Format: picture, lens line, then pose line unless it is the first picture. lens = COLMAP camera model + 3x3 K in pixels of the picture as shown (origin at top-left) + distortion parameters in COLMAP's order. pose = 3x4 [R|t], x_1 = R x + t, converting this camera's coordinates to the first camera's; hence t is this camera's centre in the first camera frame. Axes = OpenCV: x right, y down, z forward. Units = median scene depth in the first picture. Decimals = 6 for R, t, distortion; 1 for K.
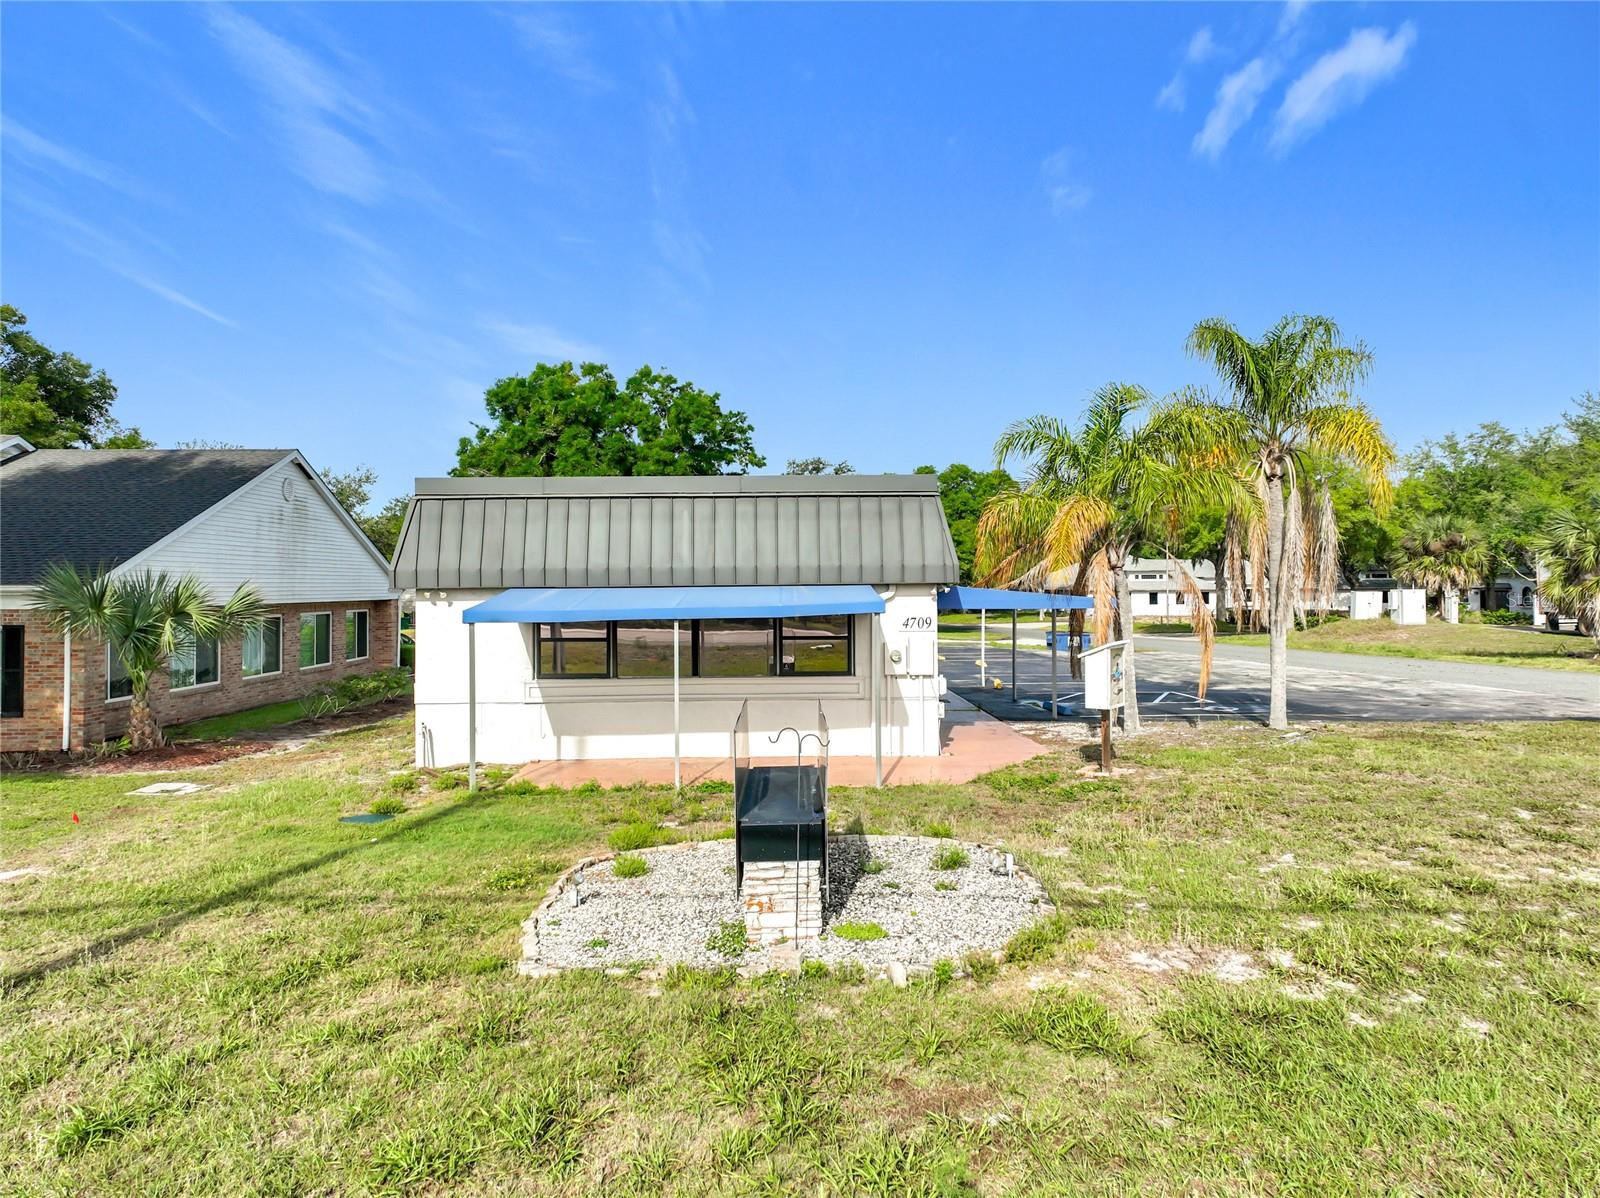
lens RADIAL K [[1130.6, 0, 806.3], [0, 1130.6, 574.9], [0, 0, 1]] dist [0.018271, 0.000770]
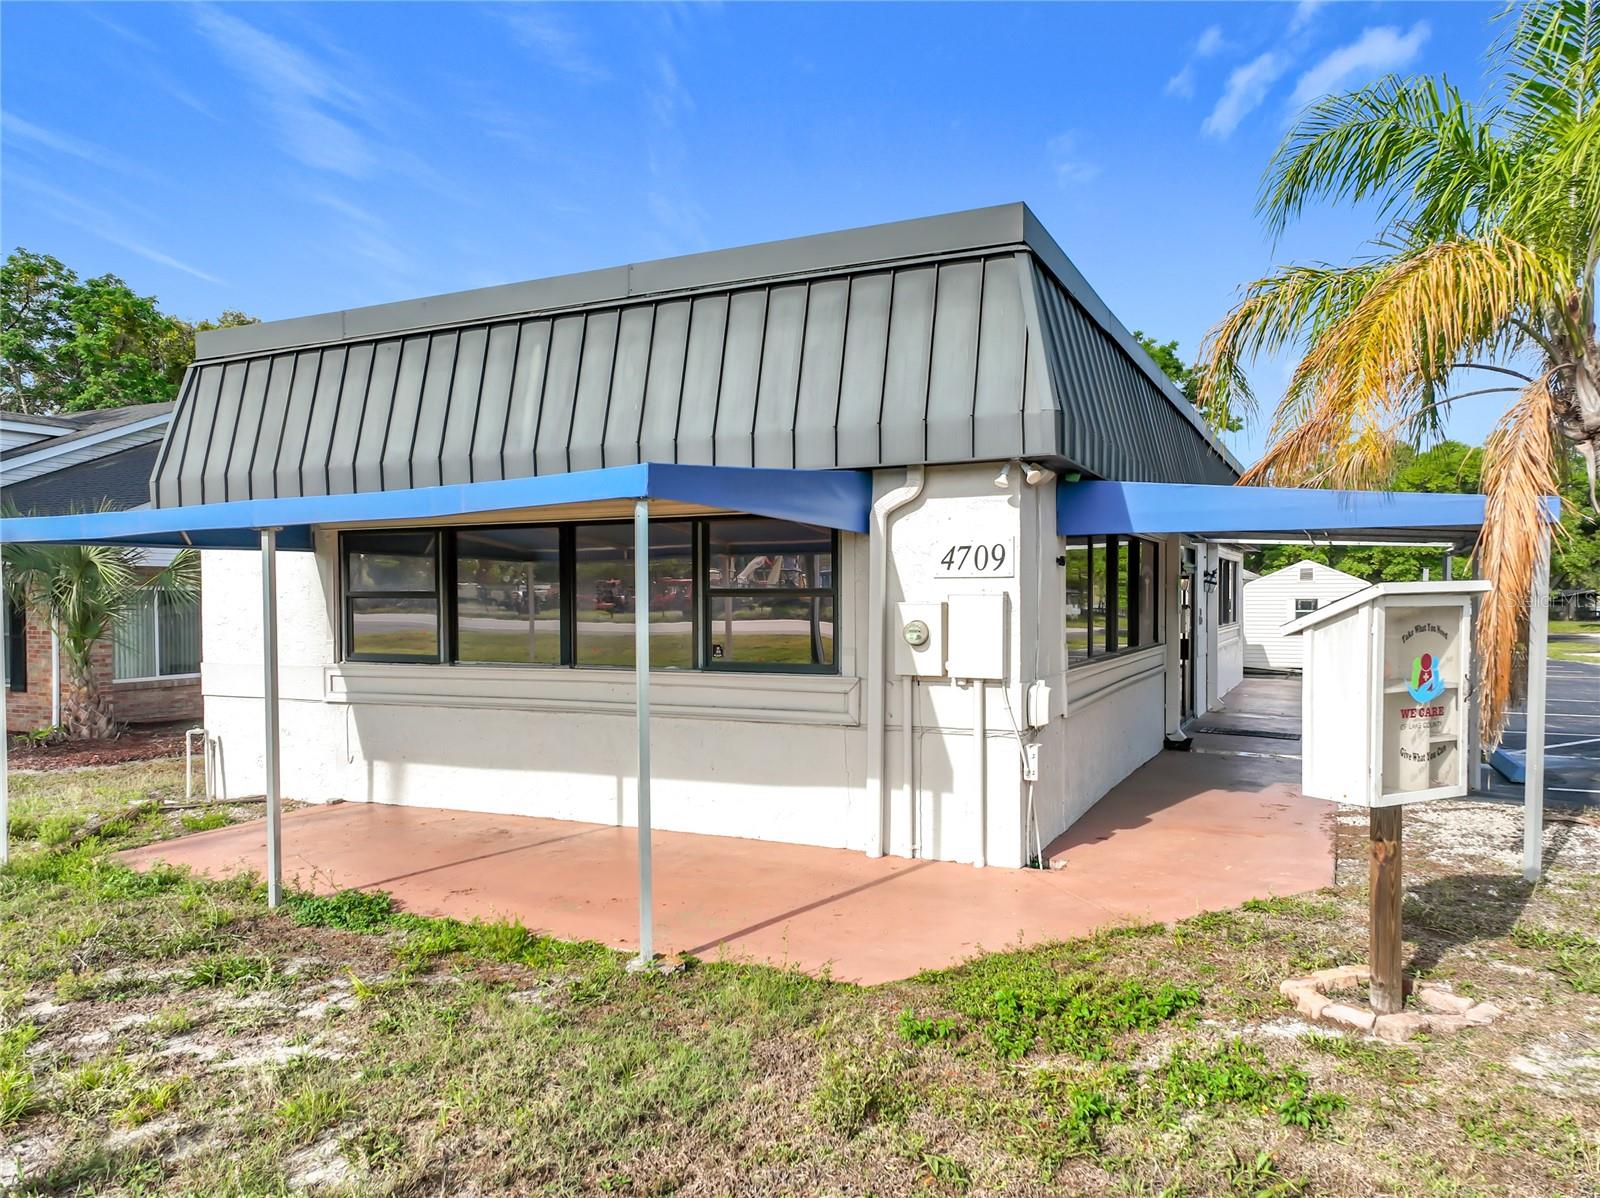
lens RADIAL K [[1119.0, 0, 806.0], [0, 1119.0, 634.3], [0, 0, 1]] dist [0.015393, 0.001123]
pose [[0.890394, 0.017336, -0.454861, 0.236326], [0.004063, 0.998932, 0.046024, 0.051743], [0.455173, -0.042828, 0.889372, 0.590185]]
